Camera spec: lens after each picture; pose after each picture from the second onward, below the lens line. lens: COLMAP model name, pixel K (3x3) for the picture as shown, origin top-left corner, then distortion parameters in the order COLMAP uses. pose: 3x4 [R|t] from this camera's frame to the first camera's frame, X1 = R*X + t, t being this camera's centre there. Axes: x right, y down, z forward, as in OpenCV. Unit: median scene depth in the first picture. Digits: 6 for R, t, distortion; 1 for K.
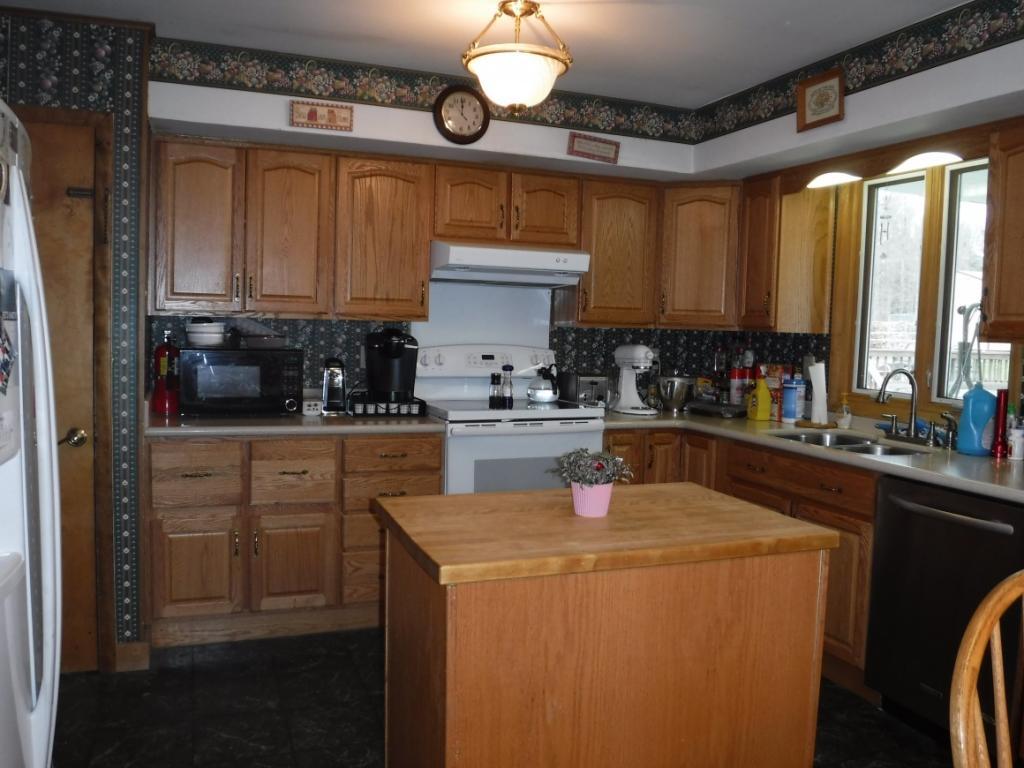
lens RADIAL K [[874.0, 0, 506.8], [0, 874.0, 383.2], [0, 0, 1]] dist [-0.006949, 0.033807]
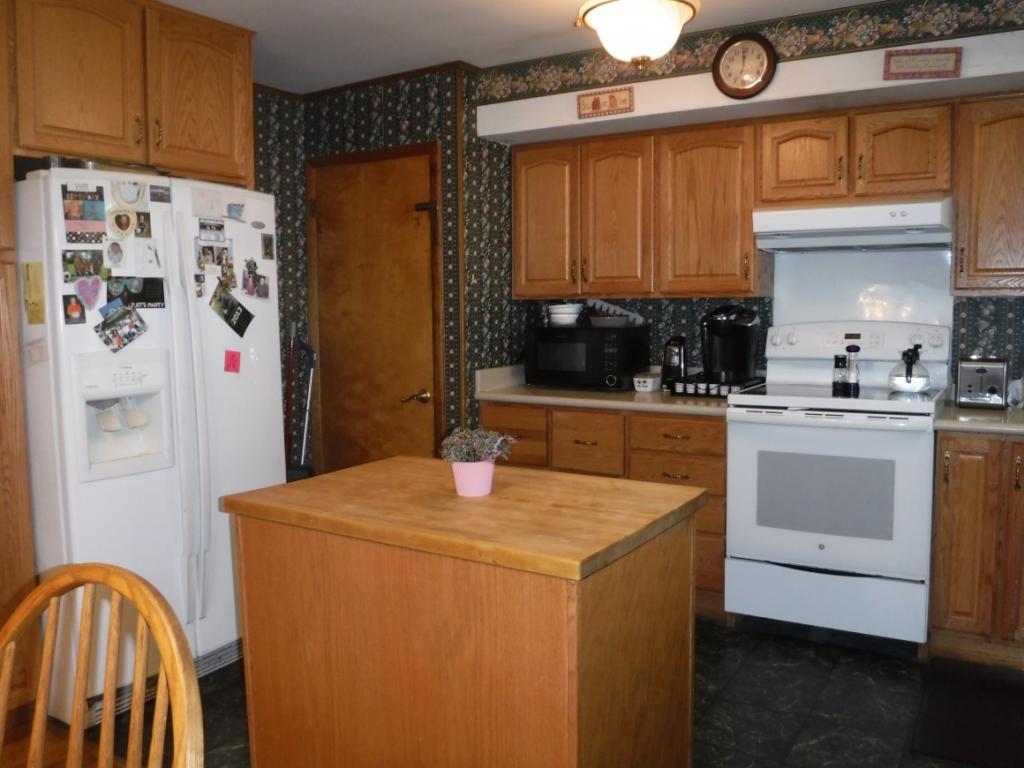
lens RADIAL K [[874.0, 0, 507.9], [0, 874.0, 384.7], [0, 0, 1]] dist [-0.006949, 0.033807]
pose [[0.621267, 0.048205, -0.782115, 0.490069], [-0.024293, 0.998811, 0.042264, -0.011407], [0.783223, -0.007258, 0.621699, 0.235391]]
